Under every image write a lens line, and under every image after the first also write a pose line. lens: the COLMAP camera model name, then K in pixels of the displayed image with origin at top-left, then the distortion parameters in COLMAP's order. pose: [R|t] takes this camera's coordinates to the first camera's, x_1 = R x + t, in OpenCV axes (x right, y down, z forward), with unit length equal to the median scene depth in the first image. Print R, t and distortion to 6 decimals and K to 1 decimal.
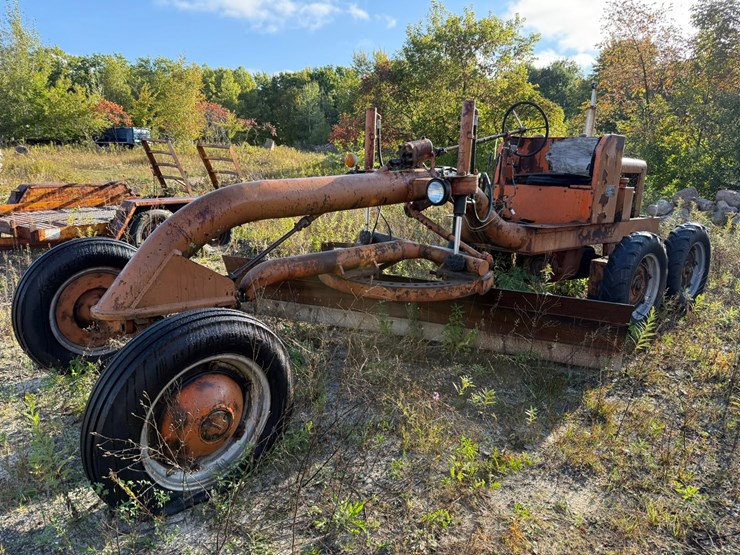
lens RADIAL K [[523.5, 0, 363.4], [0, 523.5, 281.4], [0, 0, 1]] dist [0.026407, -0.047327]
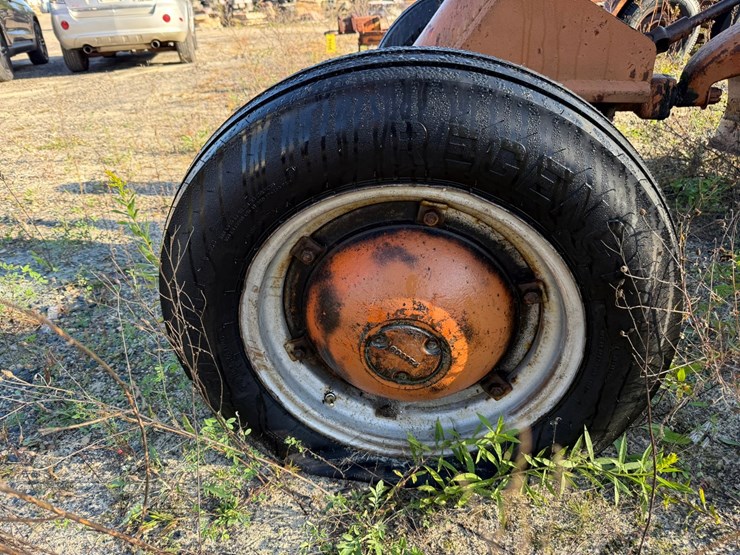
lens RADIAL K [[523.5, 0, 366.1], [0, 523.5, 272.1], [0, 0, 1]] dist [0.026407, -0.047327]
pose [[0.584973, 0.331502, -0.740212, -0.014433], [-0.111584, 0.936871, 0.331393, 0.078372], [0.803340, -0.111260, 0.585035, 0.727100]]
